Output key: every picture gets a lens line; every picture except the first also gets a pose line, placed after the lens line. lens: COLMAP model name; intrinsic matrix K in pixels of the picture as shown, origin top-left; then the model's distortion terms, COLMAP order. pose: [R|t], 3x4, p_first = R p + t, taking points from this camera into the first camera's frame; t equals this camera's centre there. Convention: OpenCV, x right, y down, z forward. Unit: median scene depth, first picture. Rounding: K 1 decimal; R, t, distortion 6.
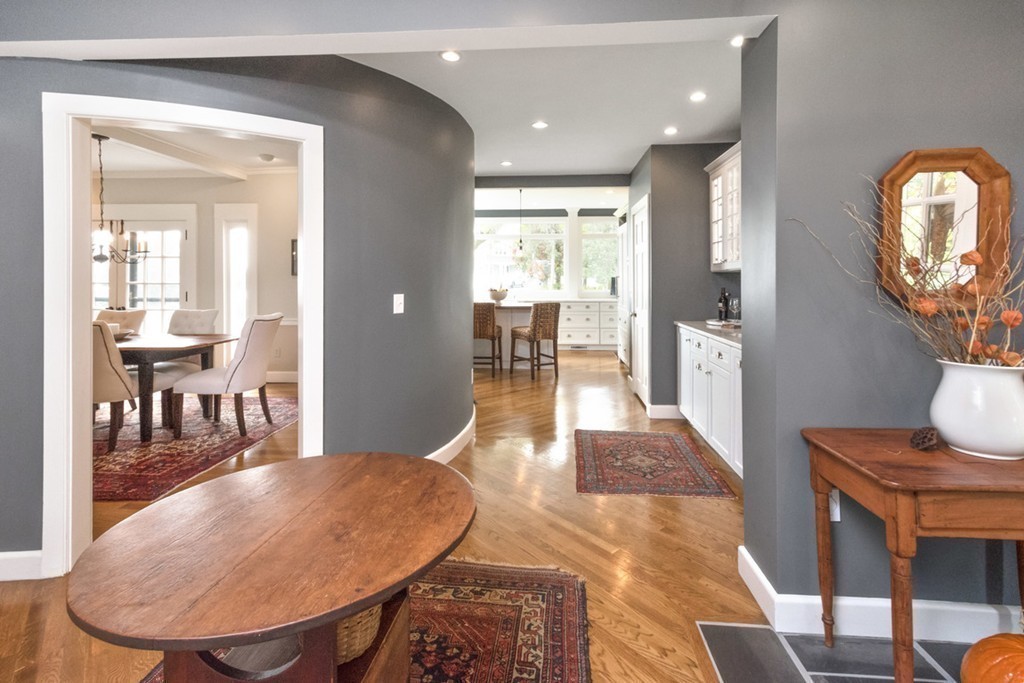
lens RADIAL K [[424.3, 0, 510.4], [0, 424.3, 283.7], [0, 0, 1]] dist [-0.000352, 0.000006]
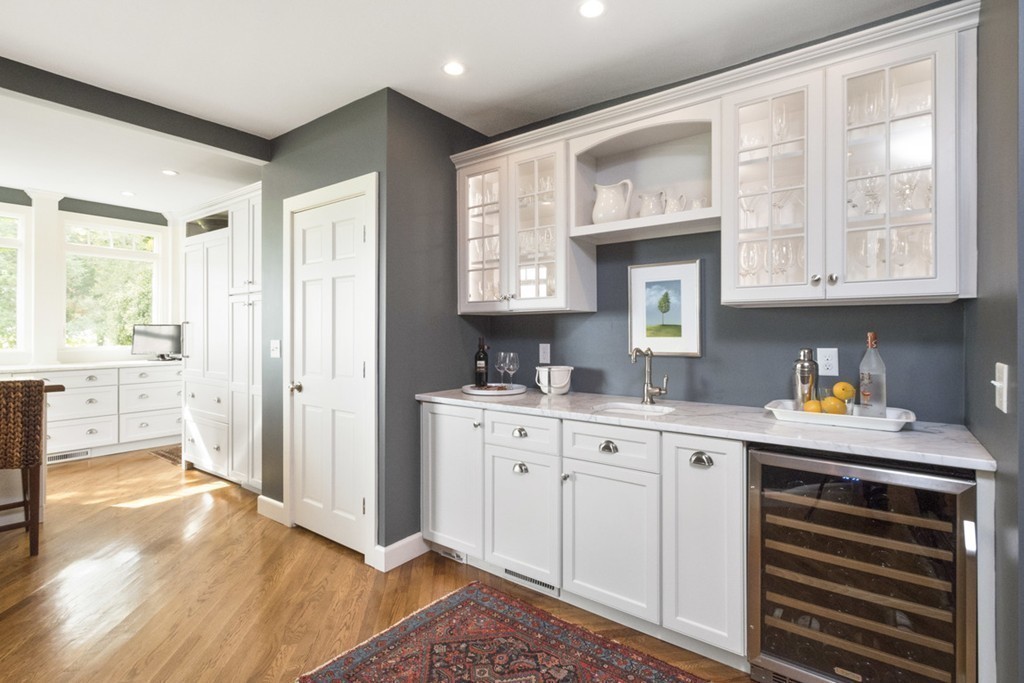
lens RADIAL K [[486.2, 0, 515.9], [0, 486.2, 330.0], [0, 0, 1]] dist [0.002691, 0.000315]
pose [[0.543591, 0.001984, 0.839348, -0.117489], [0.006827, 0.999954, -0.006785, 0.002655], [-0.839323, 0.009418, 0.543552, 0.504004]]
